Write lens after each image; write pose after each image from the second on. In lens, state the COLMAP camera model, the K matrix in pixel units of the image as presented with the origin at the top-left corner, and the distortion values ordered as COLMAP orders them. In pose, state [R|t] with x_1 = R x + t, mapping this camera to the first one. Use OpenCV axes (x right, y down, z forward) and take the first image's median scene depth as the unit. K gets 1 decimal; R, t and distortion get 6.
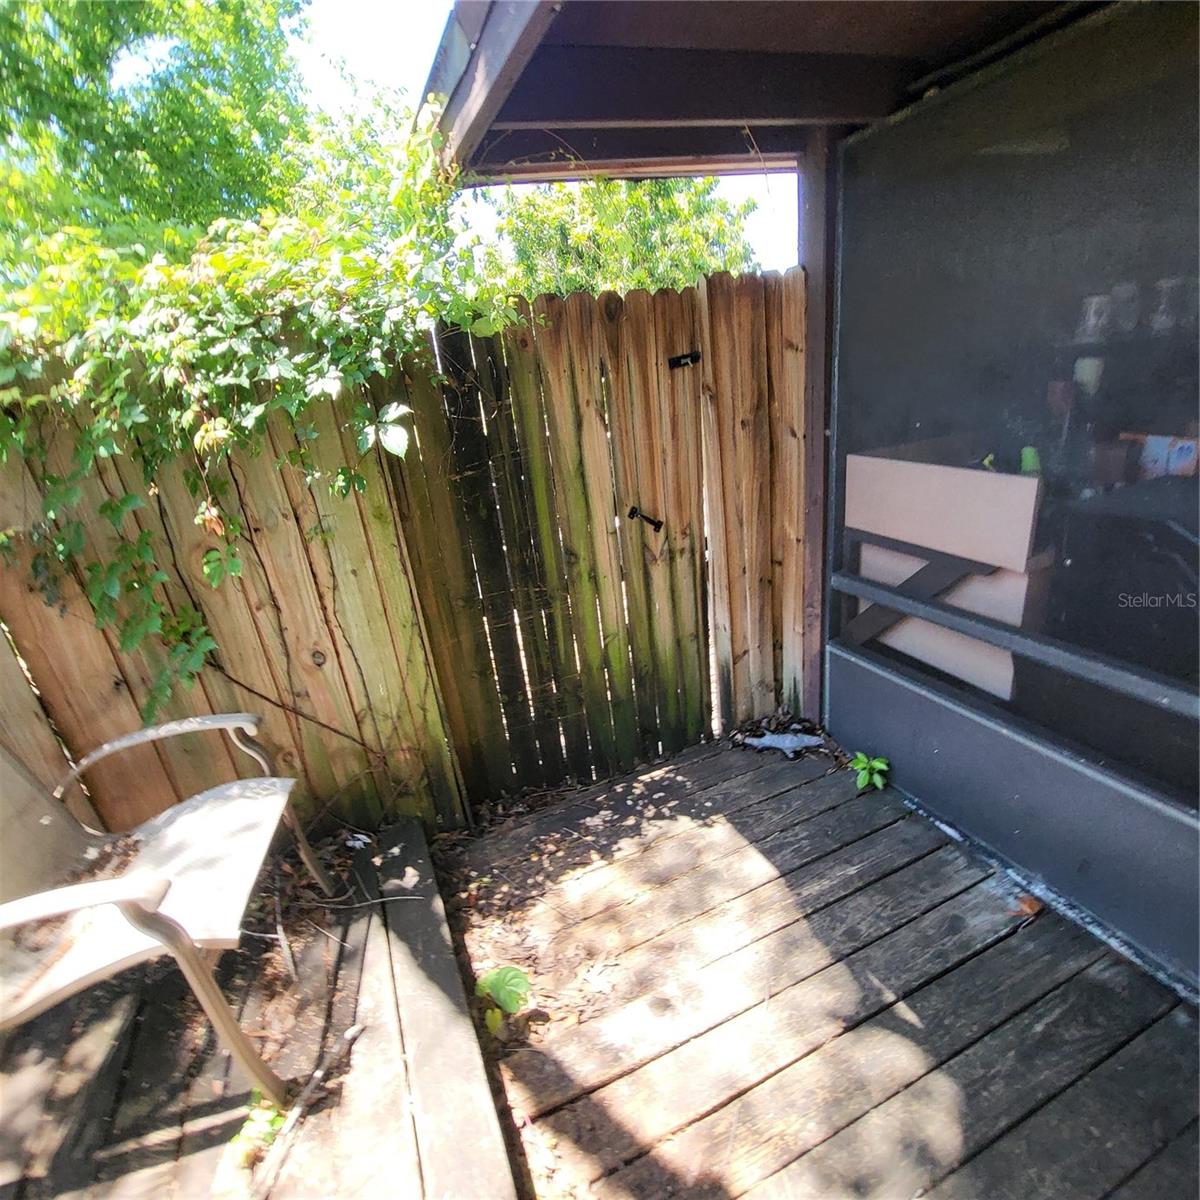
lens RADIAL K [[632.6, 0, 599.4], [0, 632.6, 595.8], [0, 0, 1]] dist [-0.000141, -0.001336]
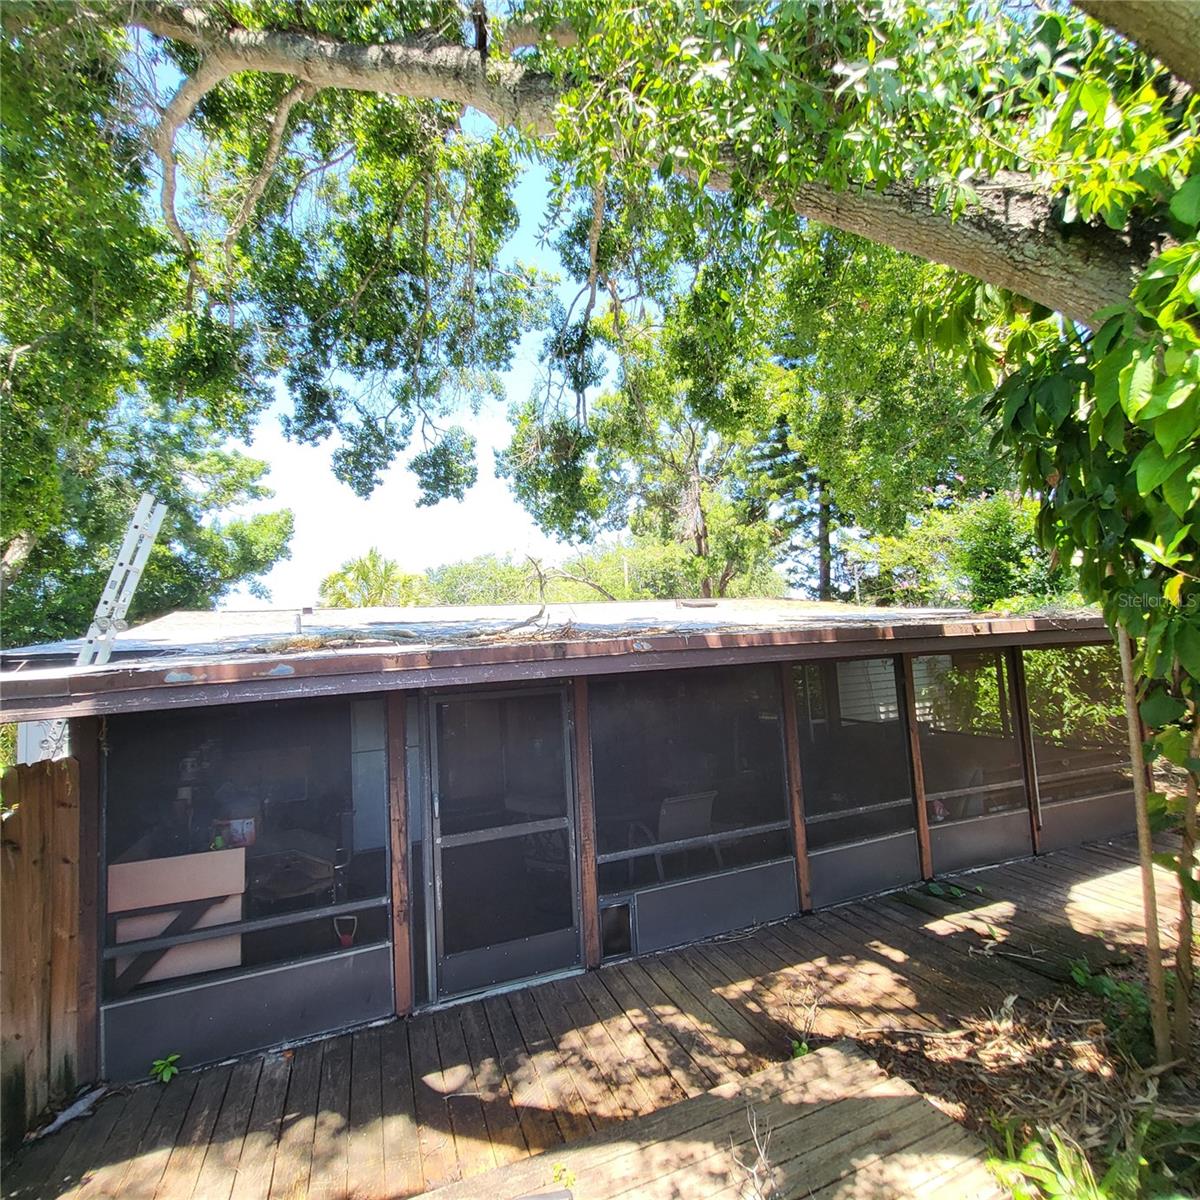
lens RADIAL K [[632.6, 0, 599.4], [0, 632.6, 595.8], [0, 0, 1]] dist [-0.000141, -0.001336]
pose [[0.057766, 0.171624, 0.983468, -1.270924], [0.388290, 0.903686, -0.180508, -0.072390], [-0.919725, 0.392297, -0.014437, -0.394040]]
